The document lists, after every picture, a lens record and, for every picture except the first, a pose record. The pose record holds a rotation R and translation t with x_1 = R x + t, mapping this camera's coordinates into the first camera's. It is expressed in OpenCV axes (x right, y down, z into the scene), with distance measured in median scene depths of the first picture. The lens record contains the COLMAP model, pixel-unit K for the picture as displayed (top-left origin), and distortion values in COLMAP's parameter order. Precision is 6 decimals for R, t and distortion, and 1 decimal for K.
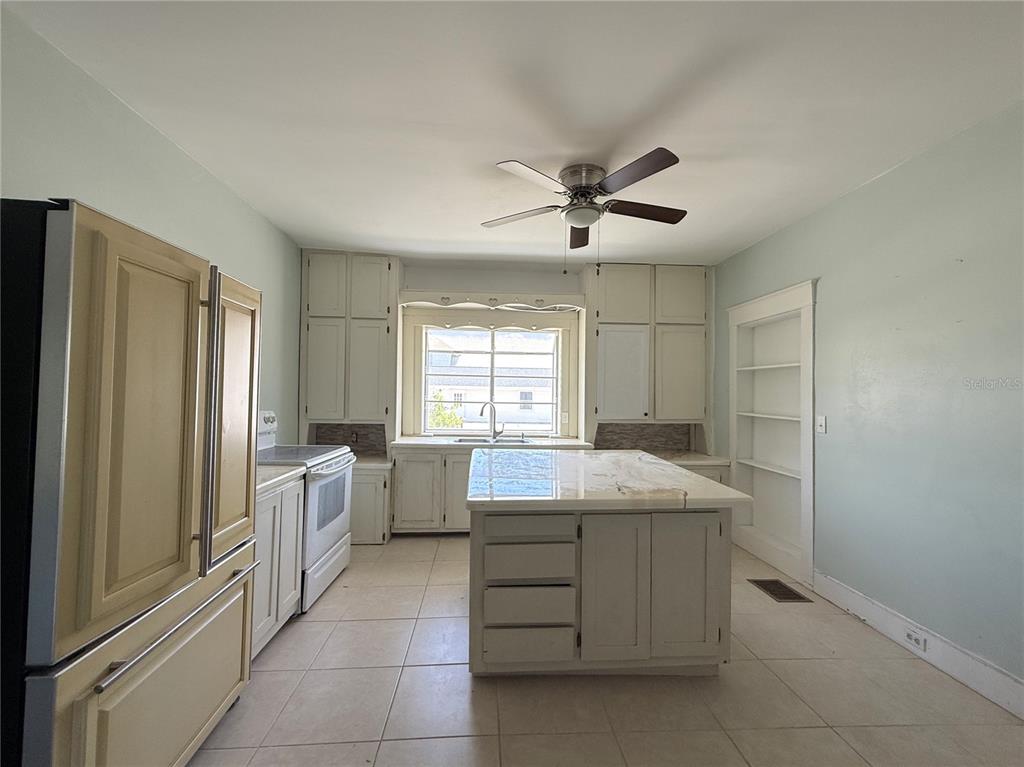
lens RADIAL K [[421.7, 0, 525.0], [0, 421.7, 377.6], [0, 0, 1]] dist [-0.000910, 0.000950]
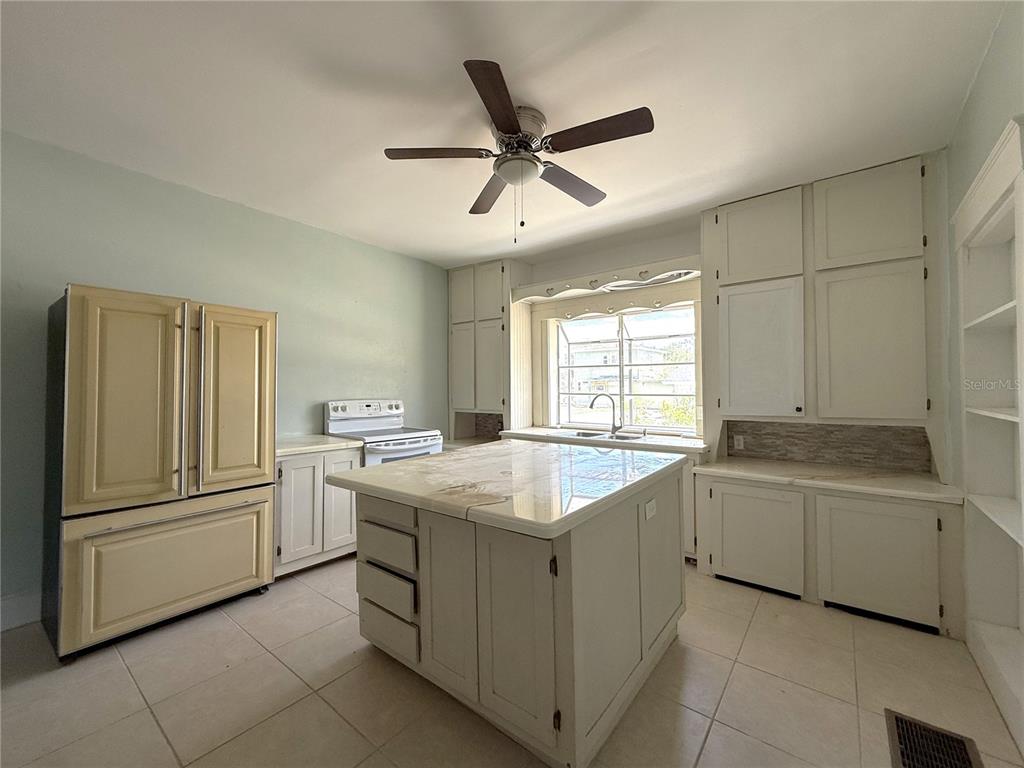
lens RADIAL K [[421.7, 0, 530.1], [0, 421.7, 378.5], [0, 0, 1]] dist [-0.000910, 0.000950]
pose [[0.750262, -0.032832, -0.660325, 0.412616], [0.037125, 0.999282, -0.007504, 0.027047], [0.660097, -0.018885, 0.750943, 0.211930]]
